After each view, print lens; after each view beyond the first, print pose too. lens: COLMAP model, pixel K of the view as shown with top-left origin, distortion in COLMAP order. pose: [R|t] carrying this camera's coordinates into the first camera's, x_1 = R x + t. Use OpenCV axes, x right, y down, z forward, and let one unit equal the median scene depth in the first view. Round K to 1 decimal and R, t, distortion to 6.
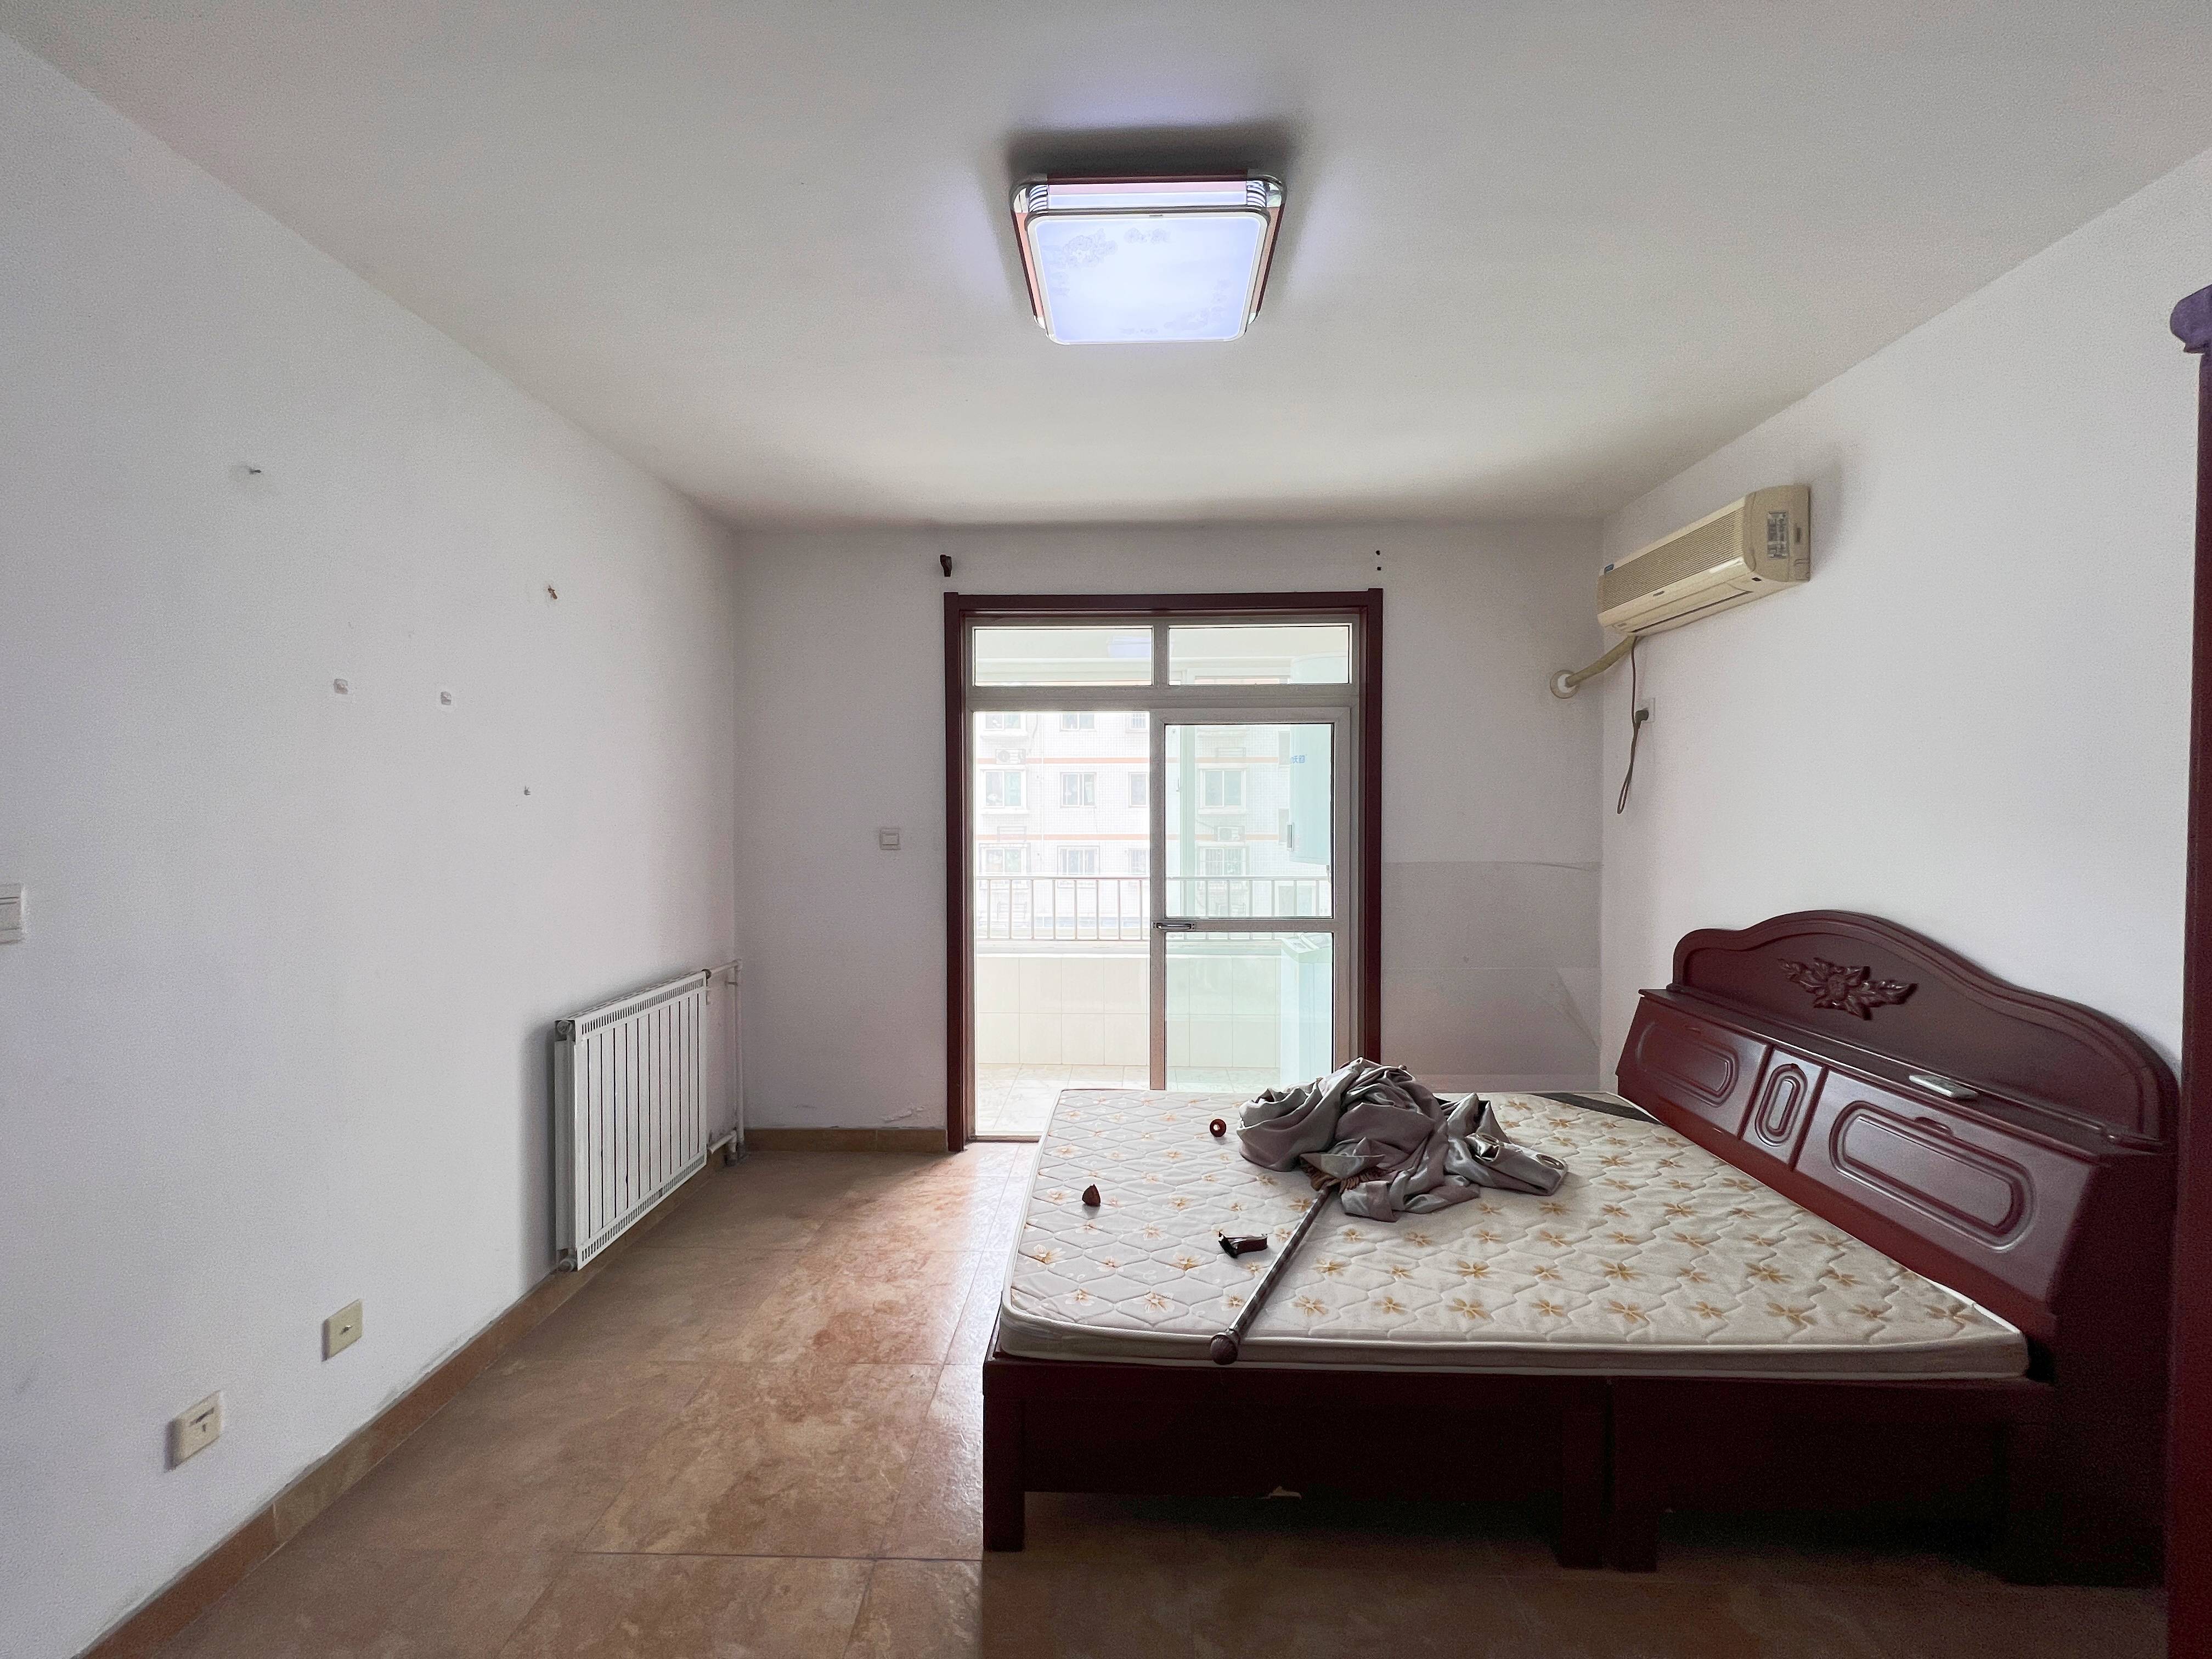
lens RADIAL K [[895.9, 0, 1110.5], [0, 895.9, 822.0], [0, 0, 1]] dist [-0.014872, 0.000062]
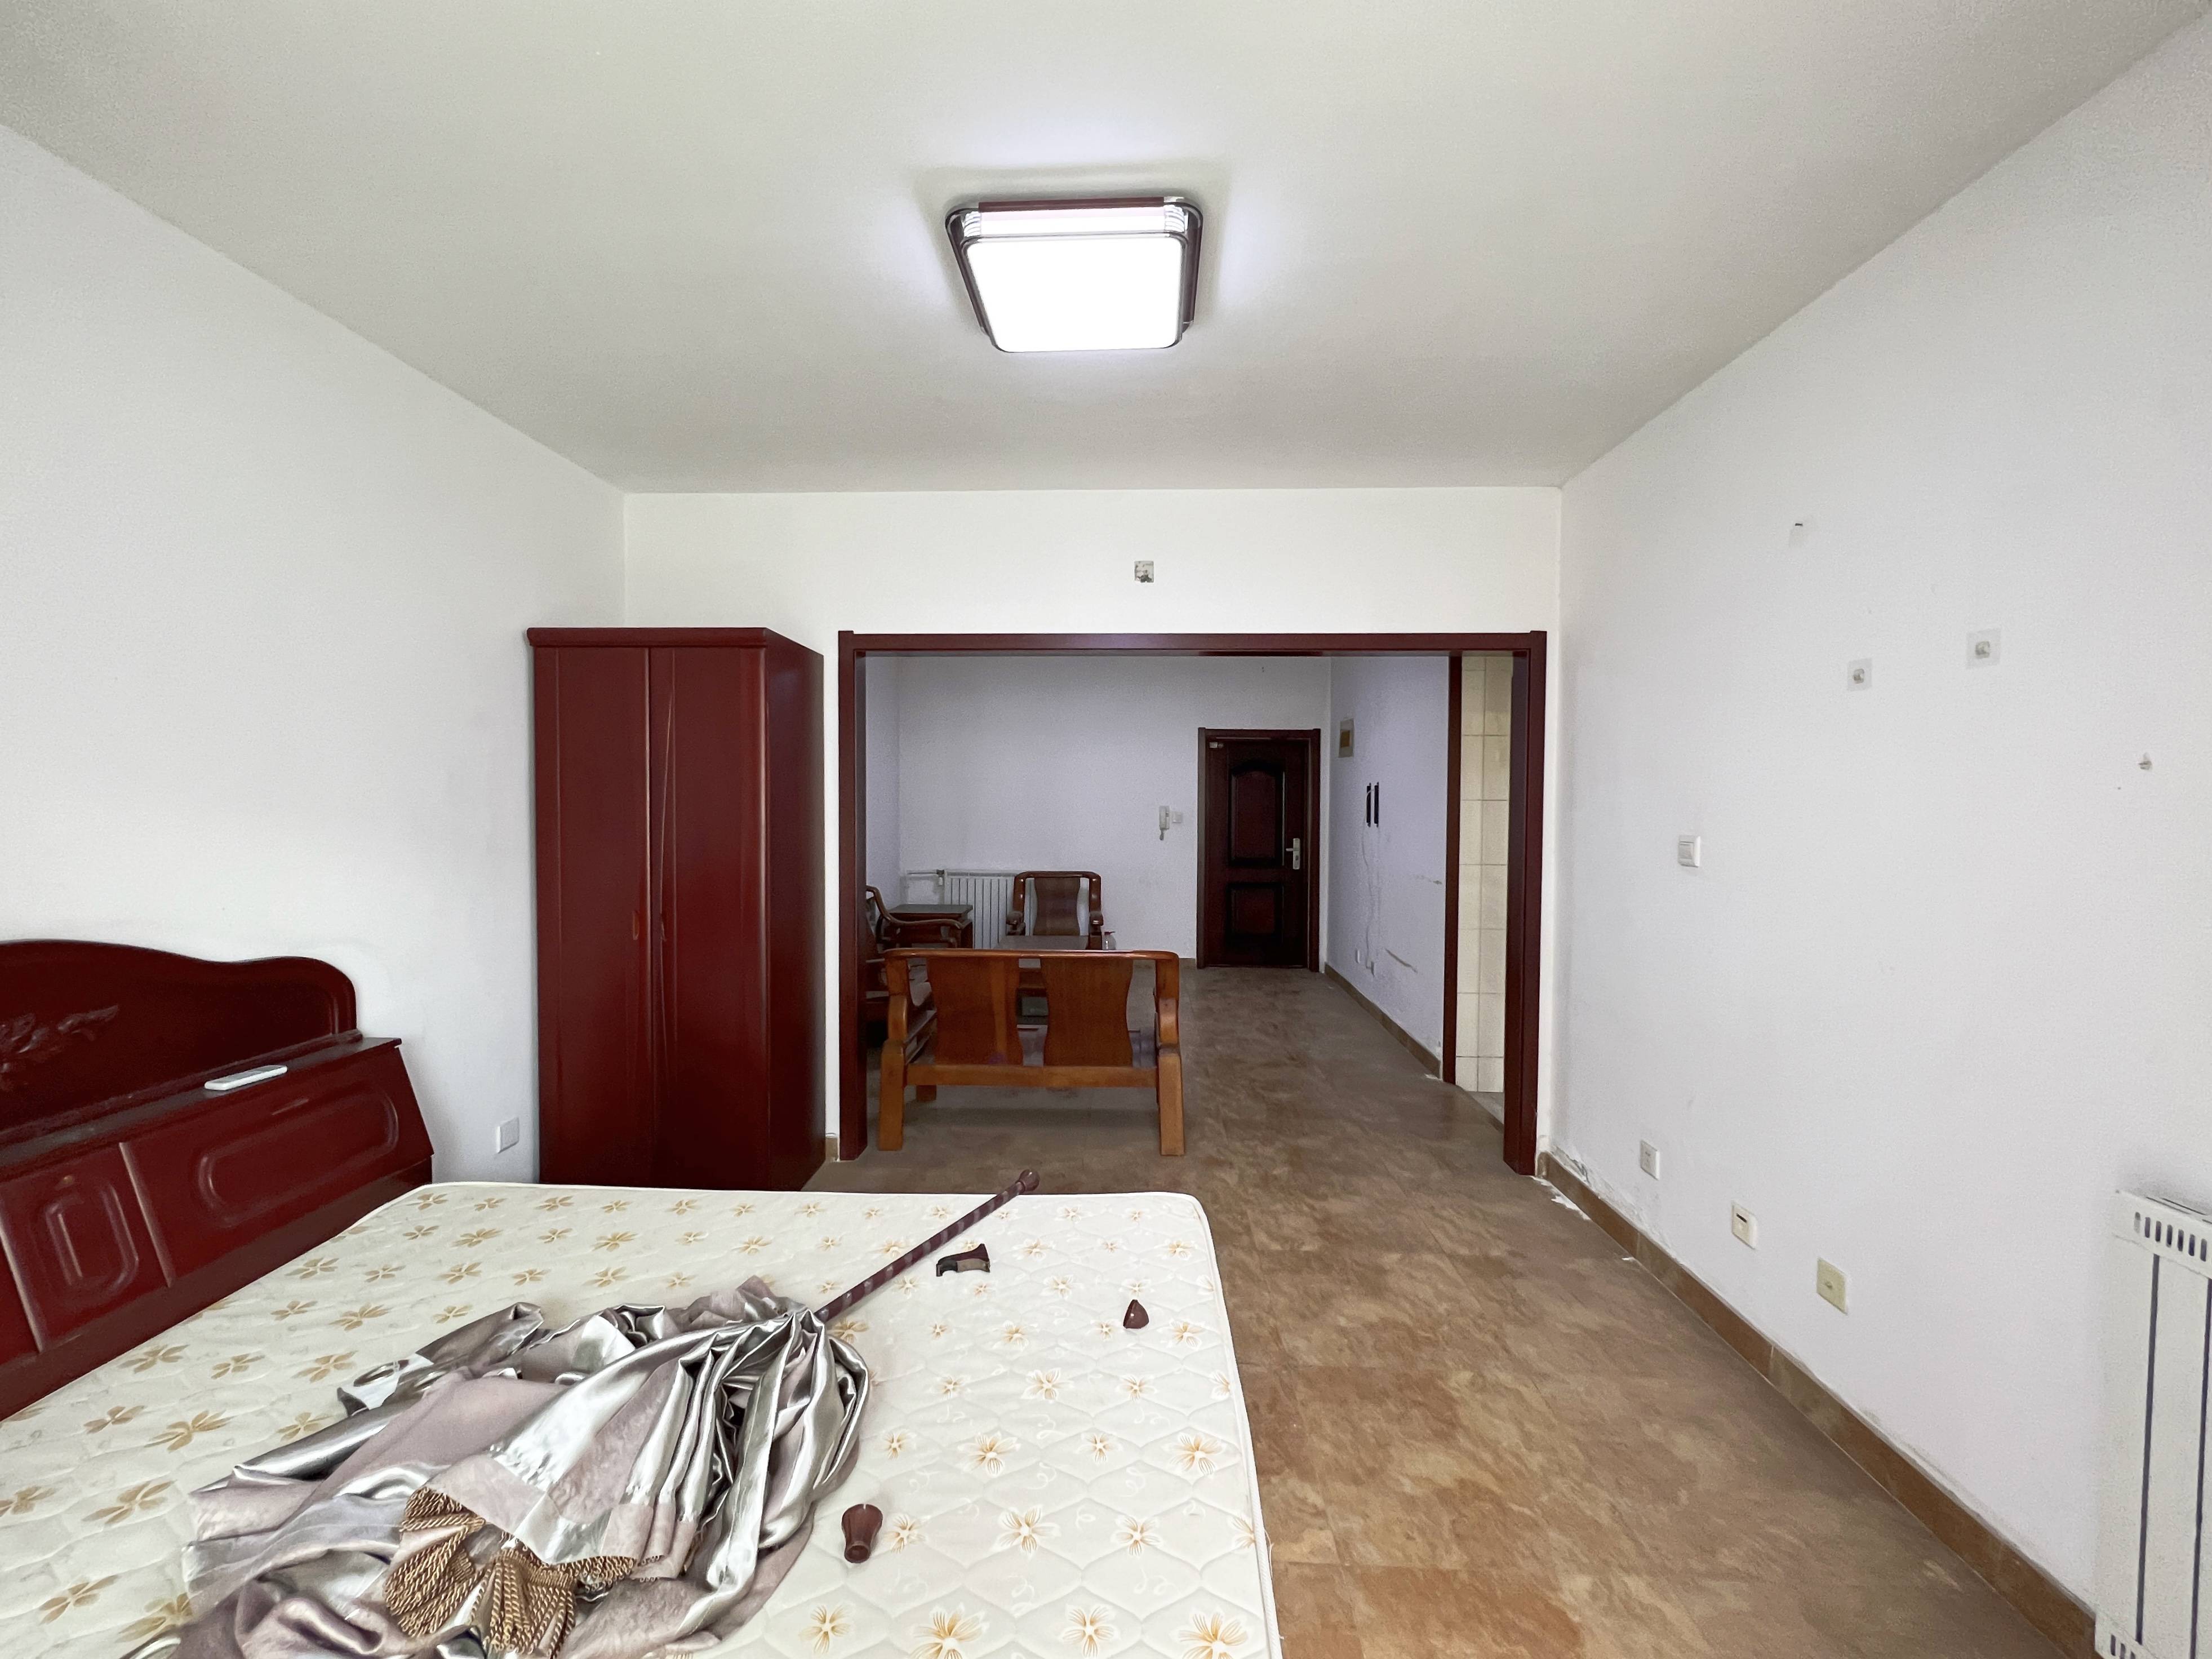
lens RADIAL K [[895.9, 0, 1110.5], [0, 895.9, 822.0], [0, 0, 1]] dist [-0.014872, 0.000062]
pose [[-0.999982, -0.003613, 0.004888, -0.002817], [-0.003394, 0.999019, 0.044163, -0.019287], [-0.005042, 0.044145, -0.999012, 1.526934]]
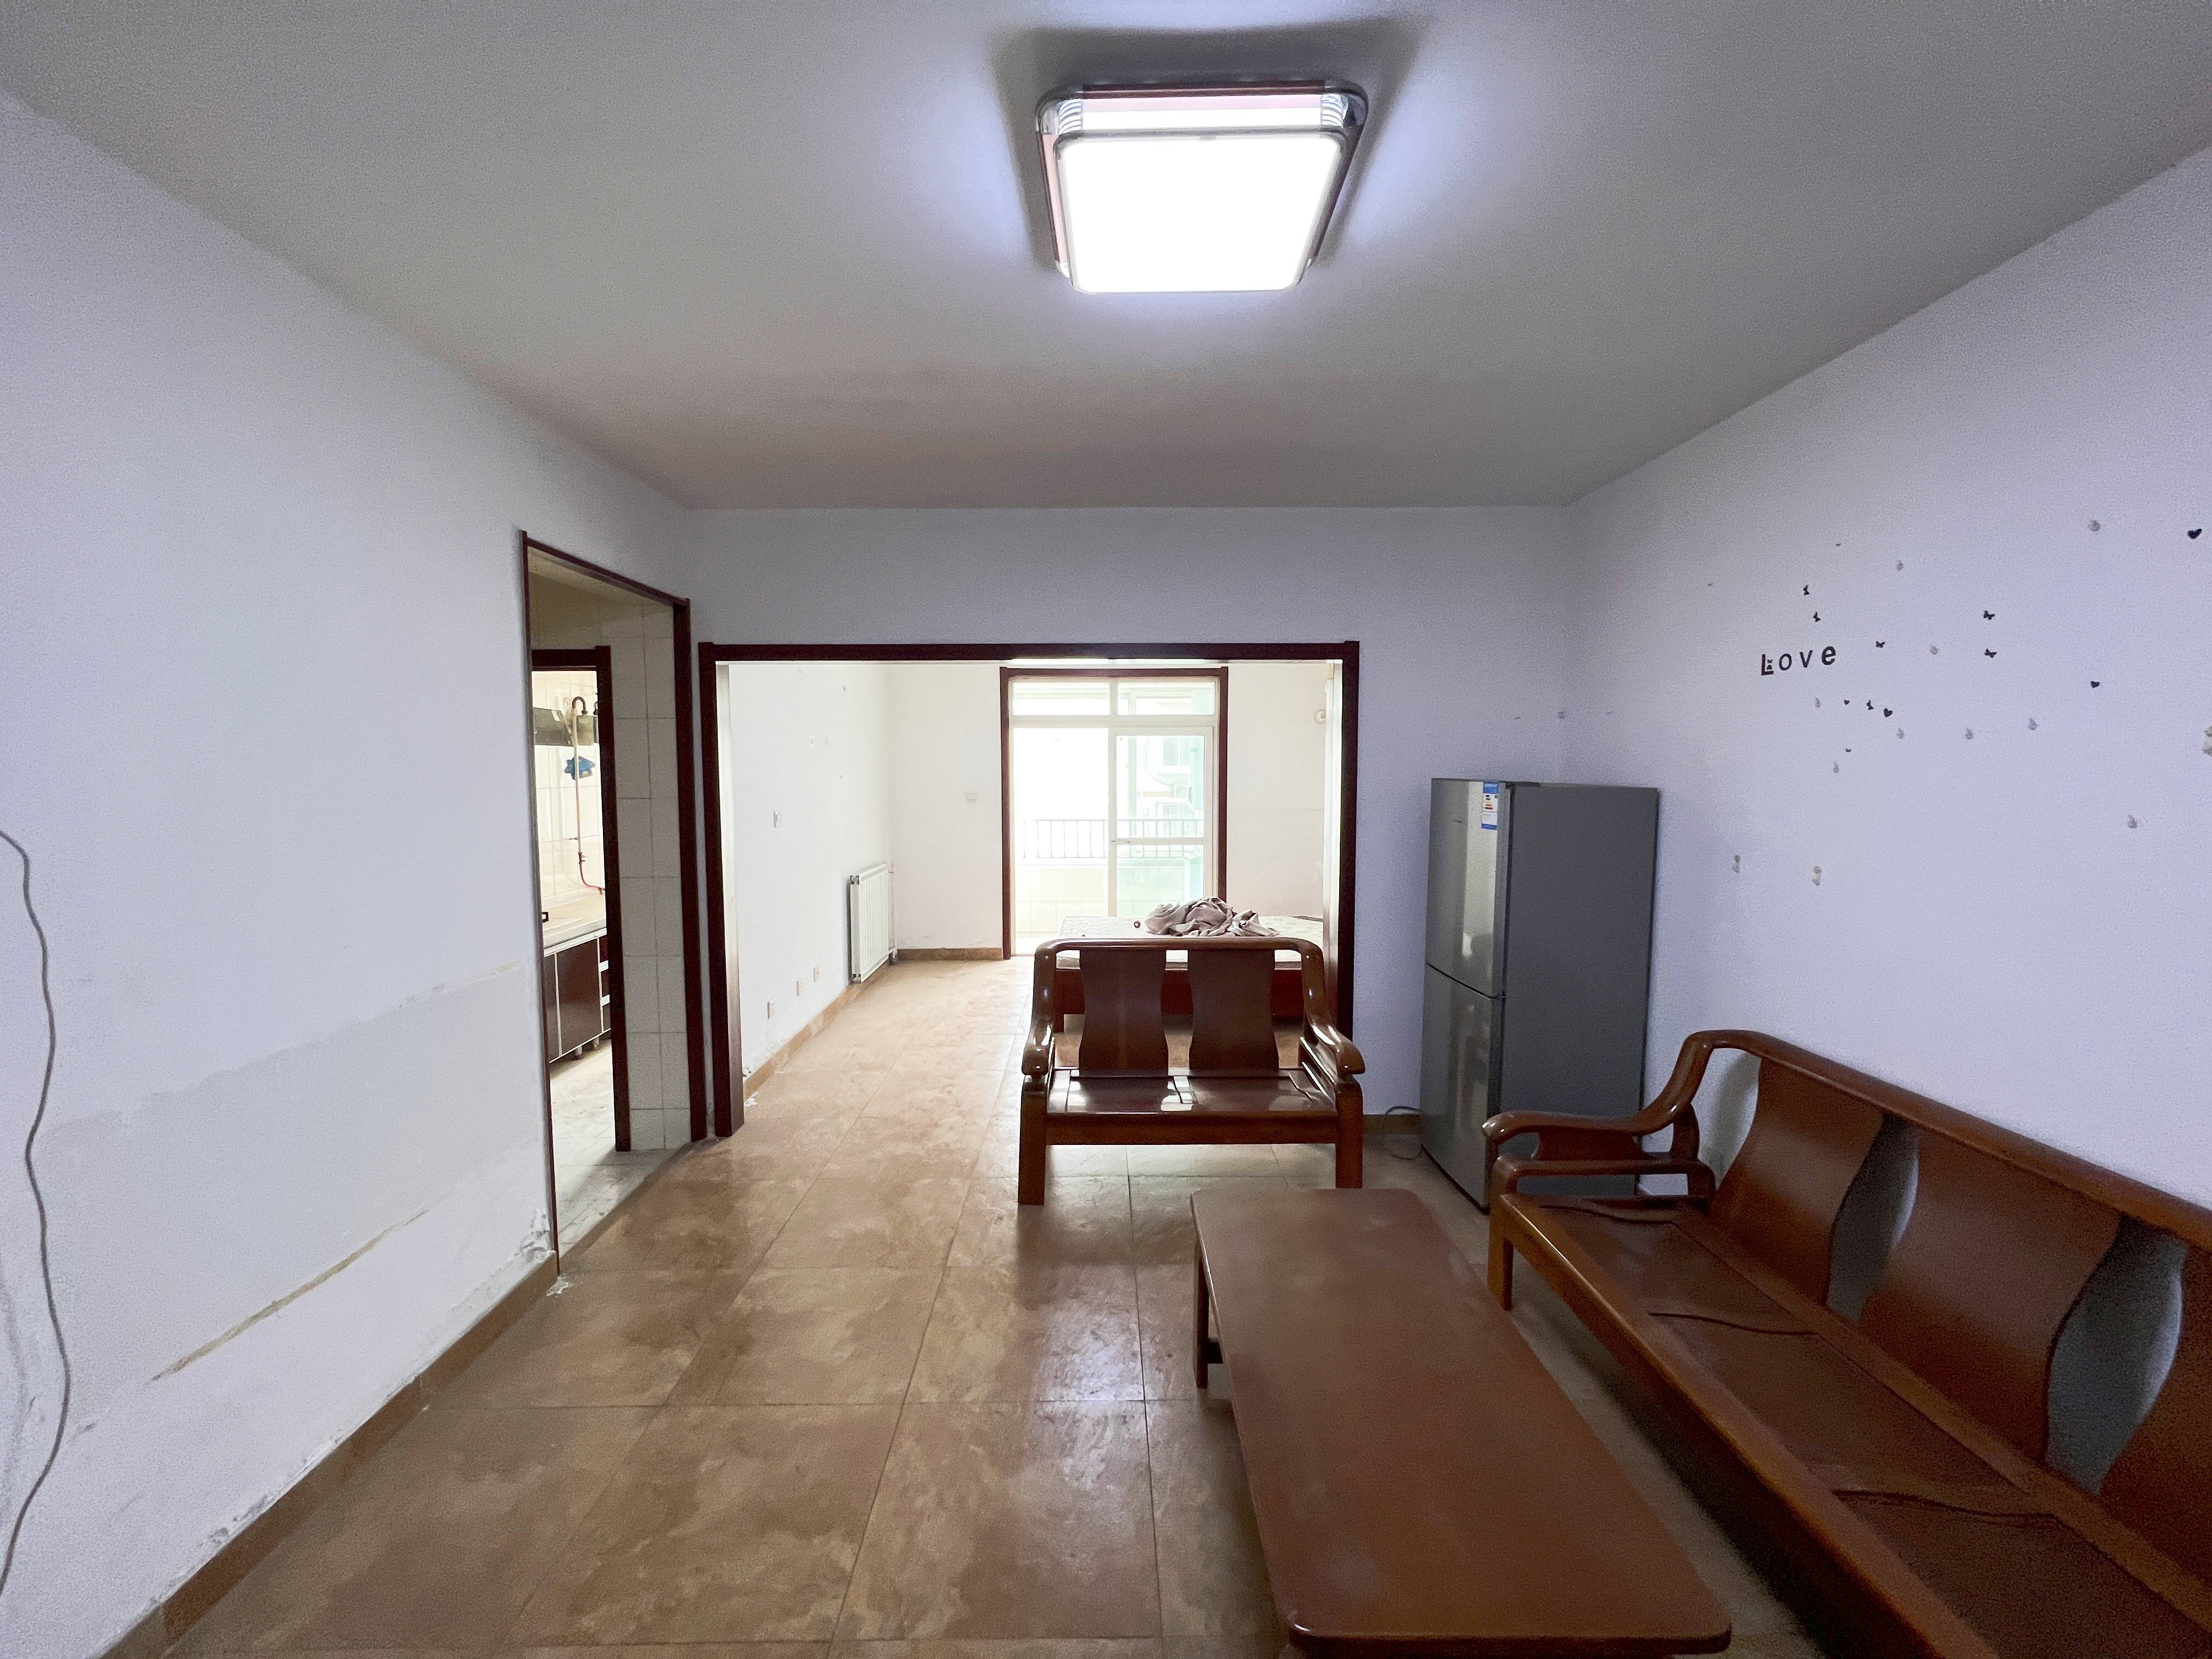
lens RADIAL K [[895.9, 0, 1110.5], [0, 895.9, 822.0], [0, 0, 1]] dist [-0.014872, 0.000062]
pose [[0.999259, -0.005632, 0.038074, -0.035489], [0.003906, 0.998967, 0.045272, -0.017950], [-0.038290, -0.045090, 0.998249, -1.342306]]
